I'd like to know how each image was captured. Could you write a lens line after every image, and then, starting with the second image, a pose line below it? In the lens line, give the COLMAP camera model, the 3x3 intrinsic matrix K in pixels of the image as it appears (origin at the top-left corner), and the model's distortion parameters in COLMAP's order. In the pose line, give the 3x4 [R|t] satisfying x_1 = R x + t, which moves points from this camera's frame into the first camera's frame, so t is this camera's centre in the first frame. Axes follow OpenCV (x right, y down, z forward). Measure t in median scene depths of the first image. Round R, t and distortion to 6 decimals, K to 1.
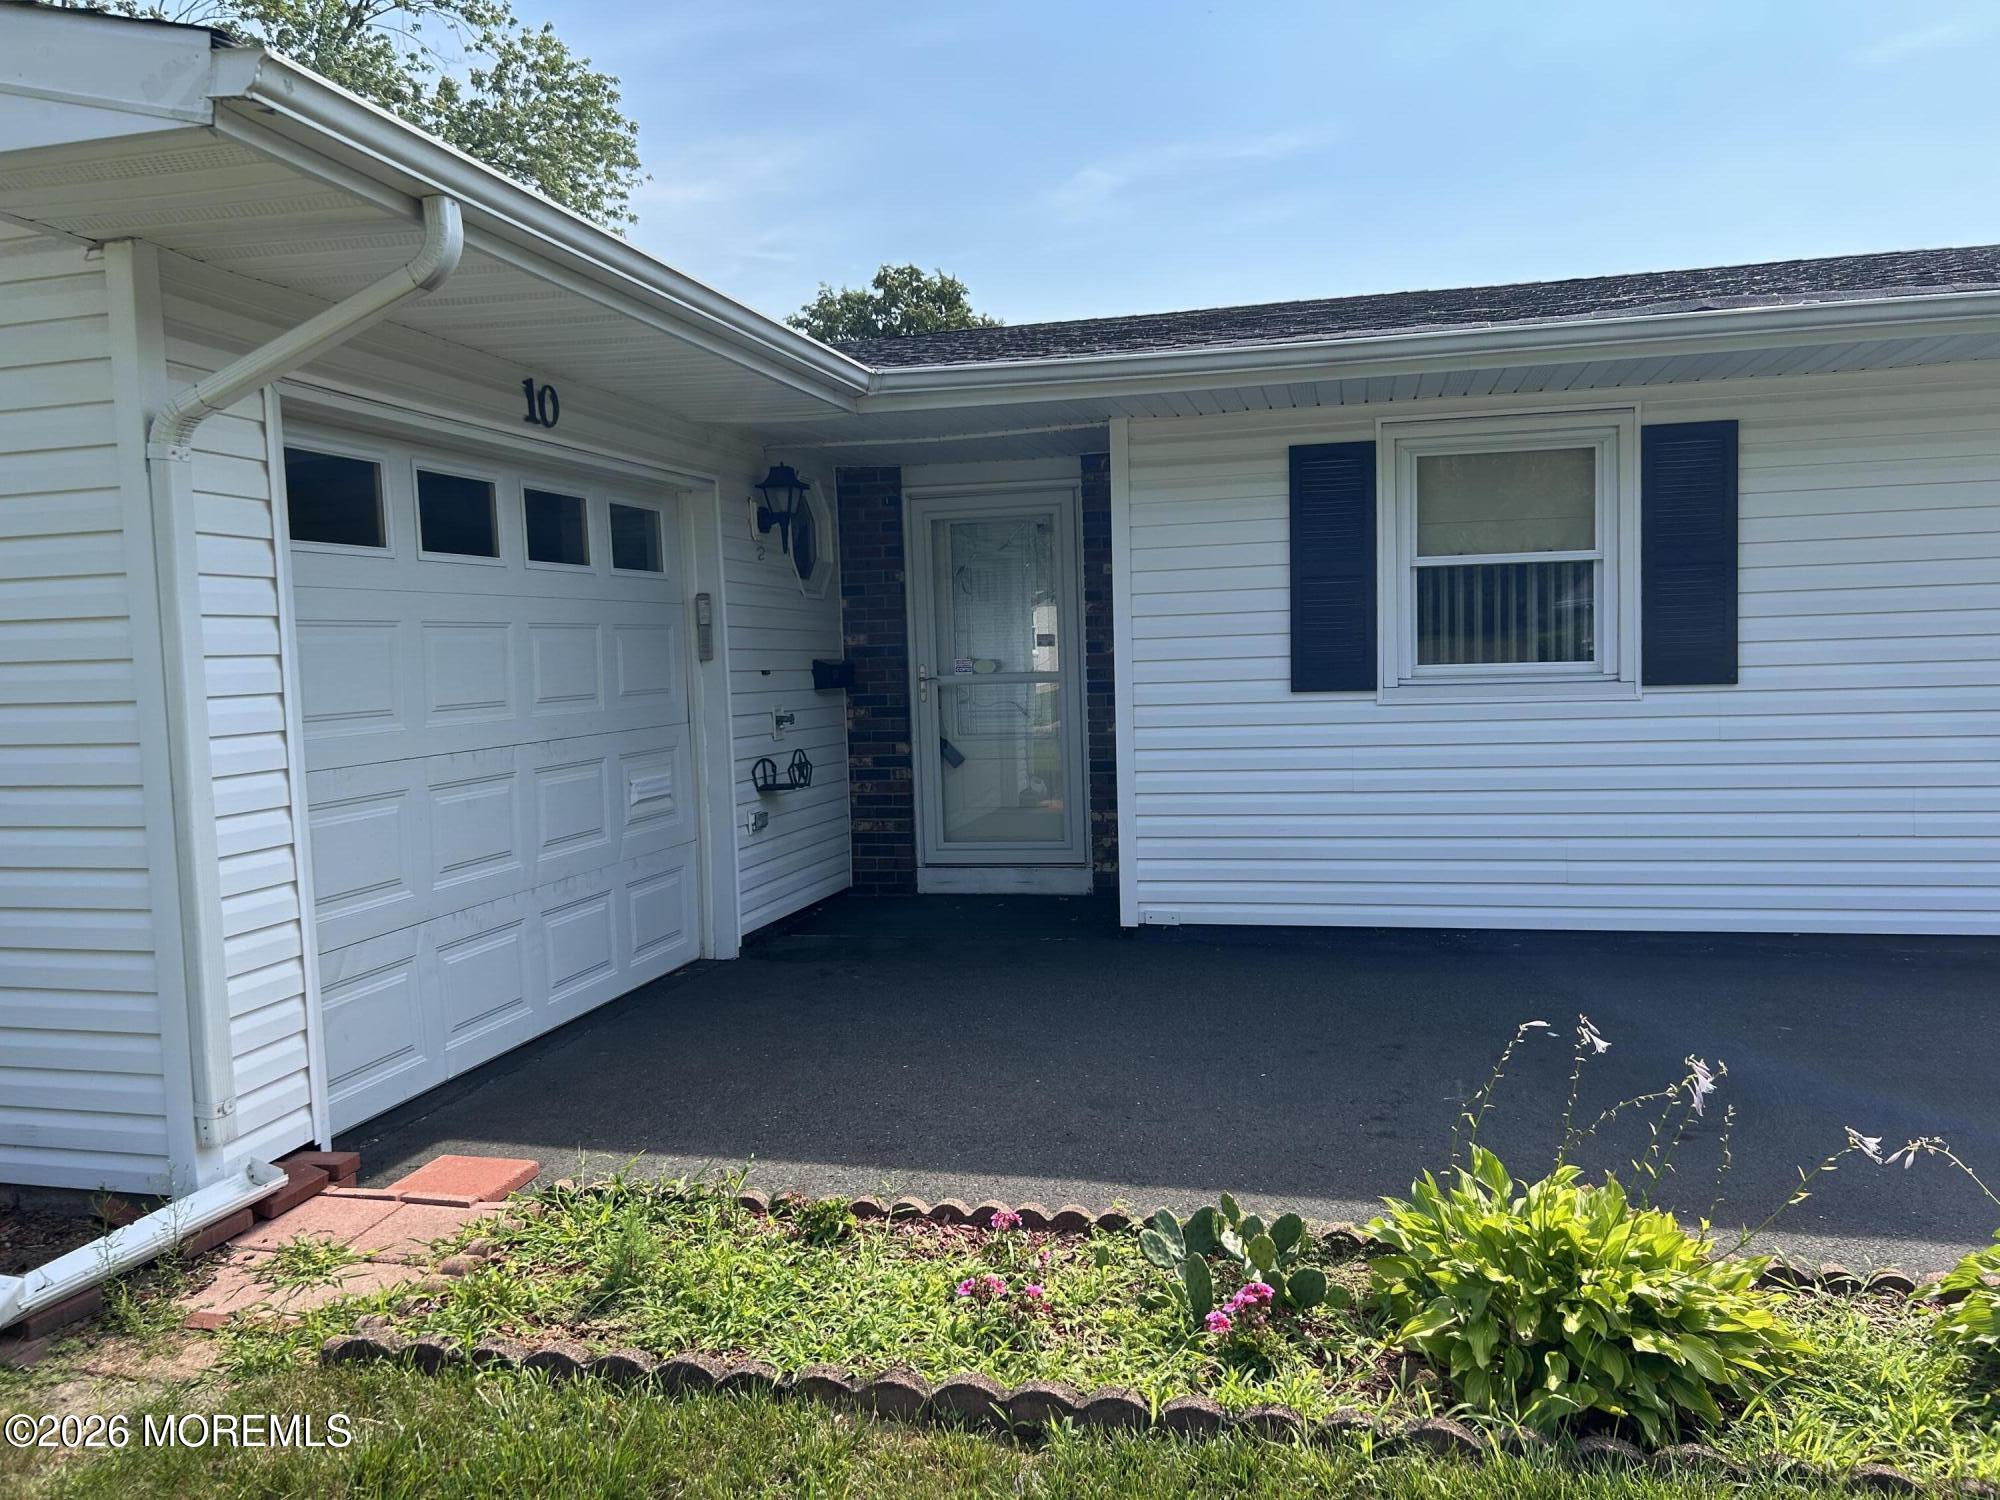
lens RADIAL K [[1535.7, 0, 1000.0], [0, 1535.7, 750.0], [0, 0, 1]] dist [0.054246, -0.037634]
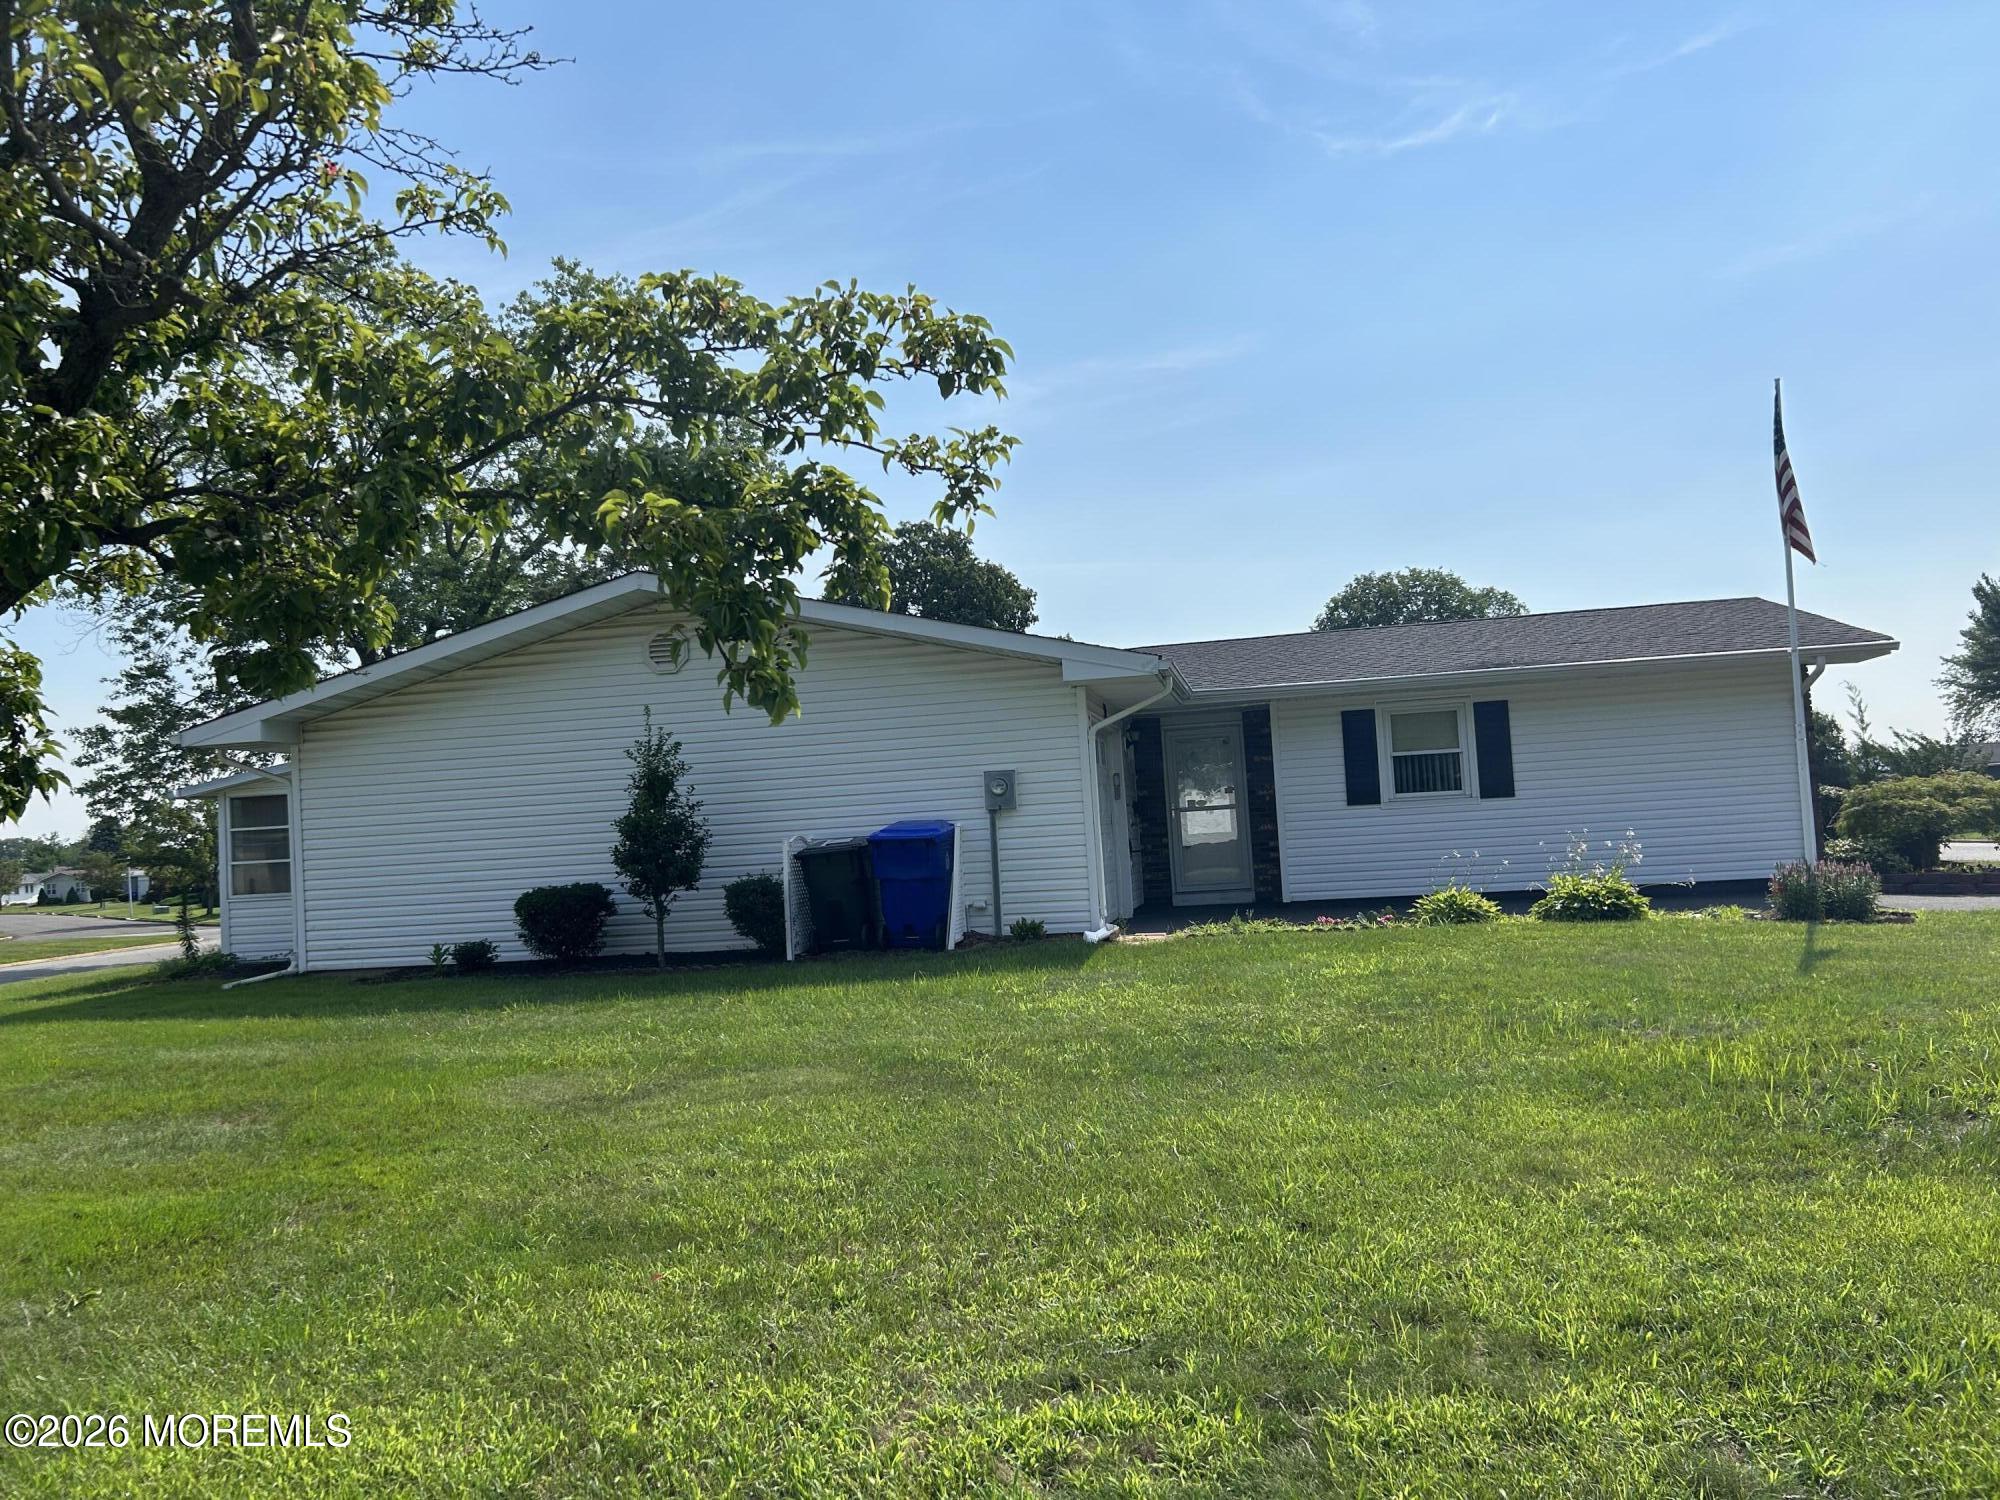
lens RADIAL K [[1535.7, 0, 1000.0], [0, 1535.7, 750.0], [0, 0, 1]] dist [0.054246, -0.037634]
pose [[0.997804, -0.023880, 0.061783, -0.549622], [0.031233, 0.992170, -0.120930, 0.164021], [-0.058411, 0.122594, 0.990737, -1.531465]]
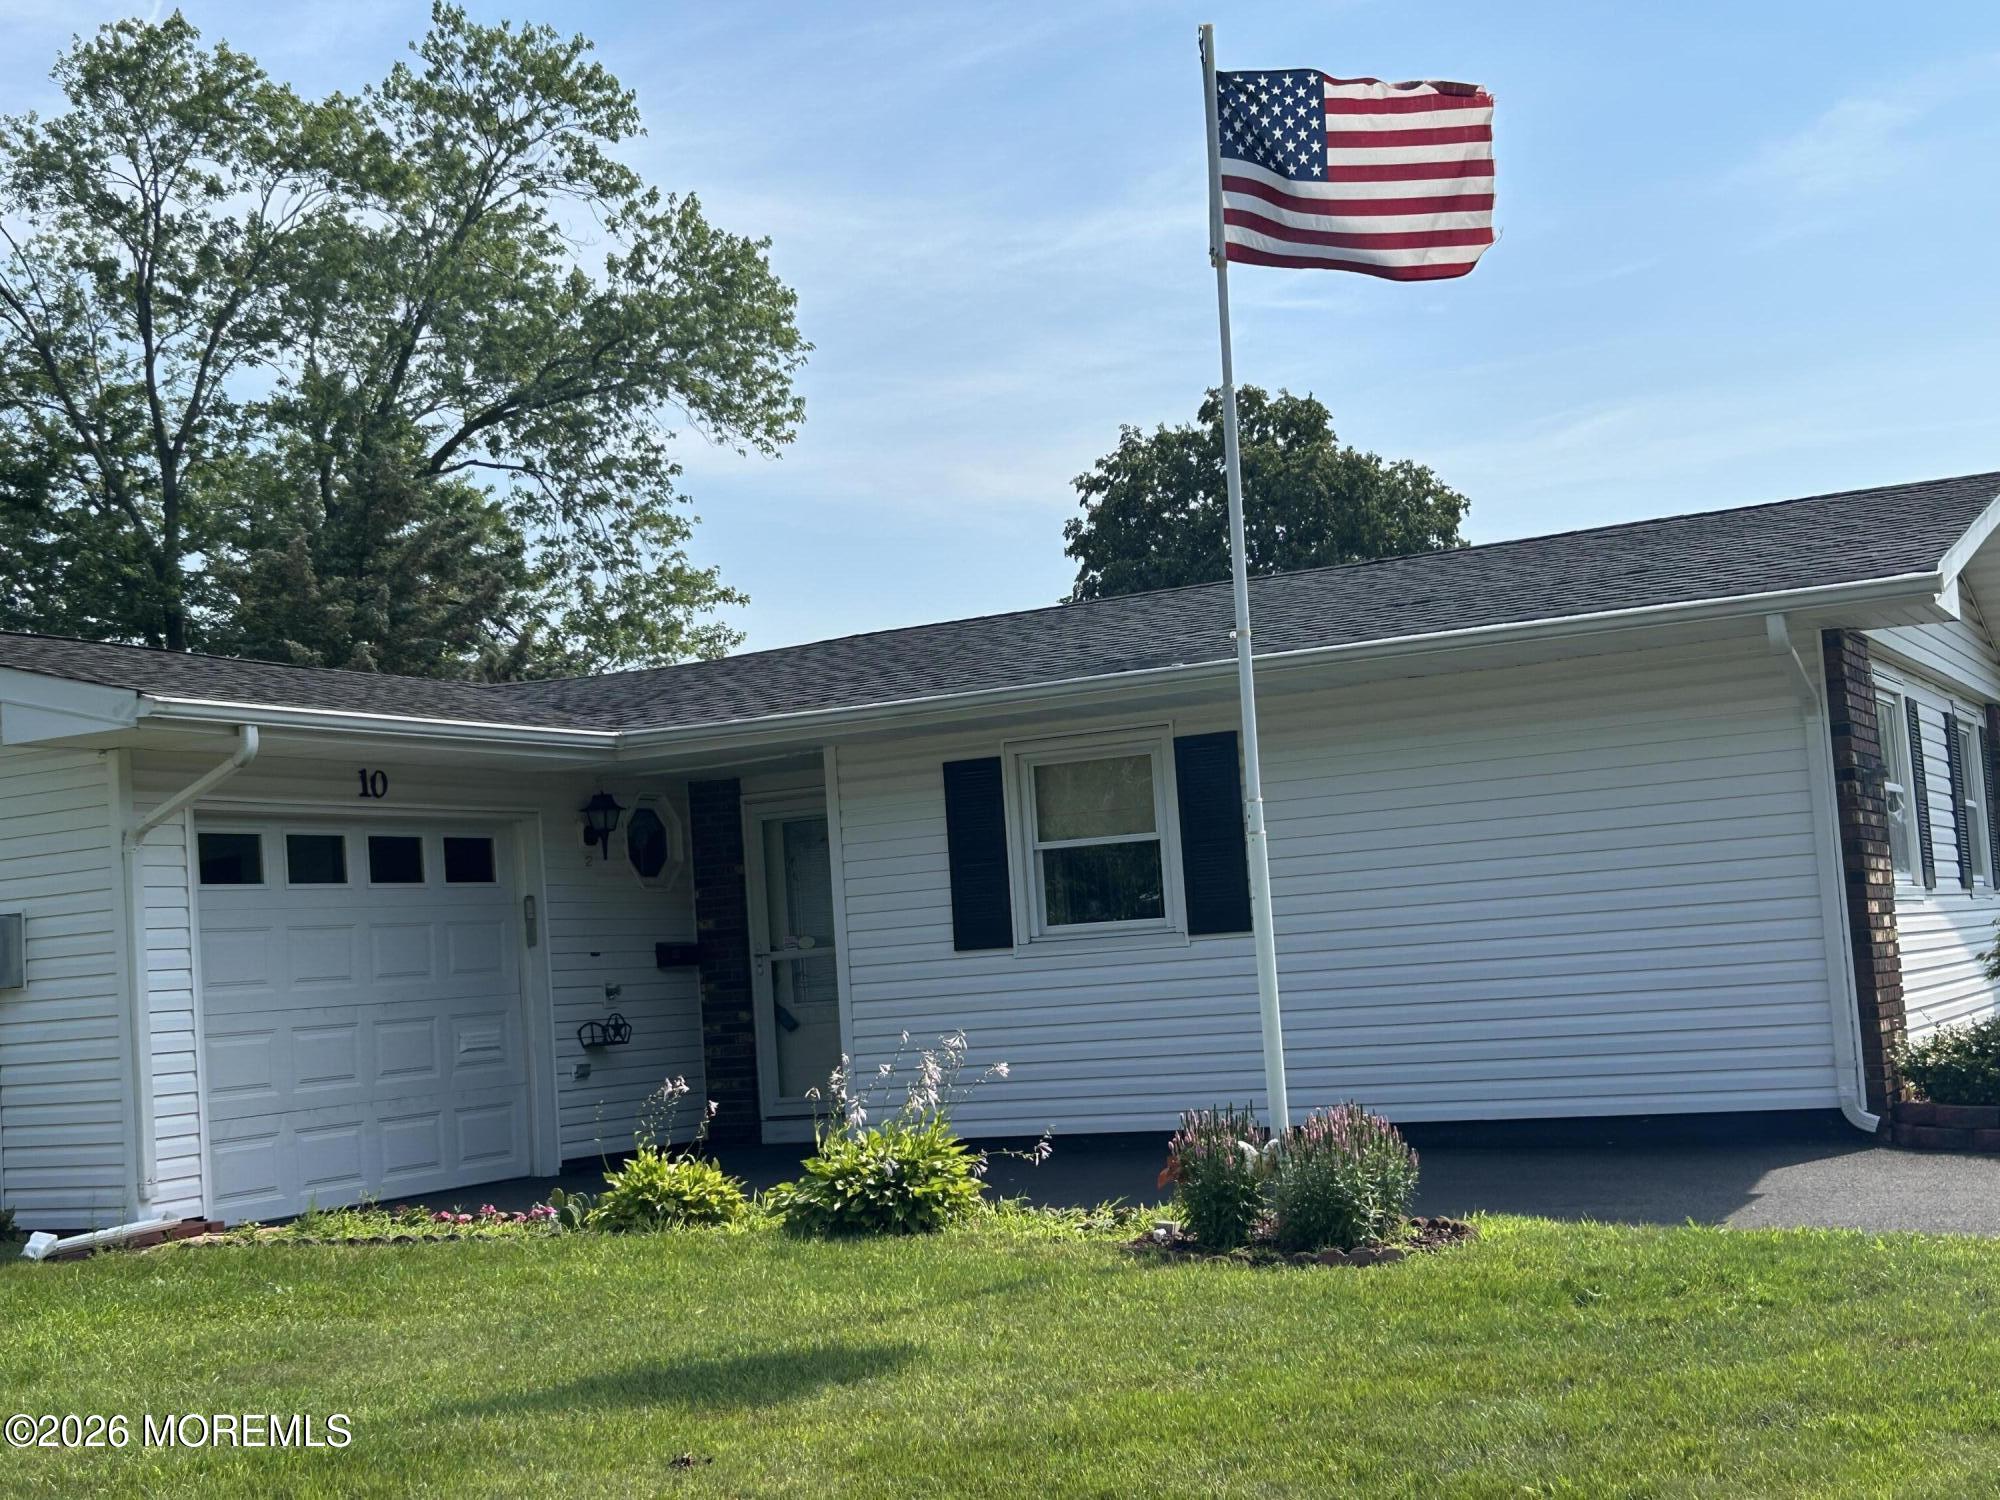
lens RADIAL K [[2674.4, 0, 1000.0], [0, 2674.4, 750.0], [0, 0, 1]] dist [0.105784, 0.014616]
pose [[0.969371, -0.058366, -0.238566, 0.780277], [0.024921, 0.989714, -0.140871, 0.113471], [0.244335, 0.130611, 0.960855, -1.175970]]
